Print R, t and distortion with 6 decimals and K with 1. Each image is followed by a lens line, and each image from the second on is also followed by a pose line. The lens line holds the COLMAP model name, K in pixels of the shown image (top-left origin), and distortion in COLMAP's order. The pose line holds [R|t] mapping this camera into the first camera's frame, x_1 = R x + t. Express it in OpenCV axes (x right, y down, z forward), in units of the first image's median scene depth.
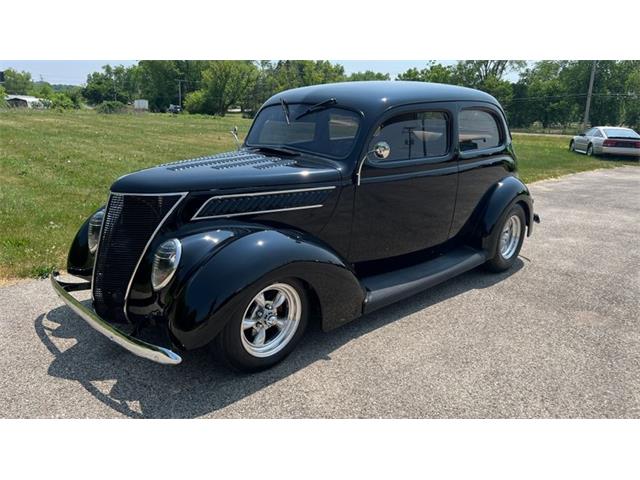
lens RADIAL K [[488.8, 0, 317.5], [0, 488.8, 242.8], [0, 0, 1]] dist [0.021403, -0.005178]
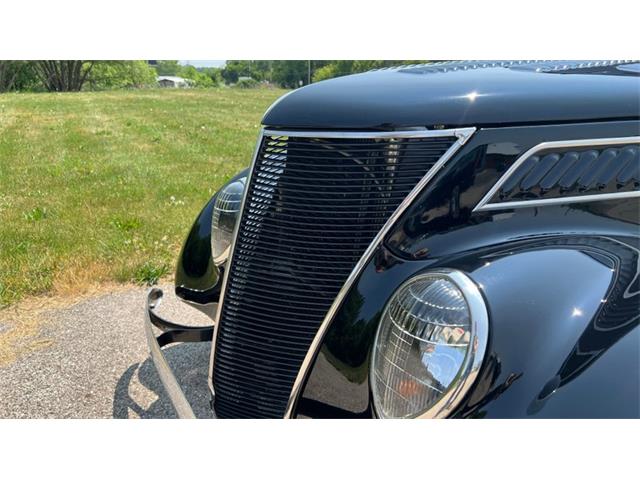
lens RADIAL K [[488.8, 0, 317.5], [0, 488.8, 242.8], [0, 0, 1]] dist [0.021403, -0.005178]
pose [[0.969552, 0.051248, -0.239461, -0.091703], [-0.040020, 0.997870, 0.051523, -0.011876], [0.241592, -0.040371, 0.969538, 0.205073]]
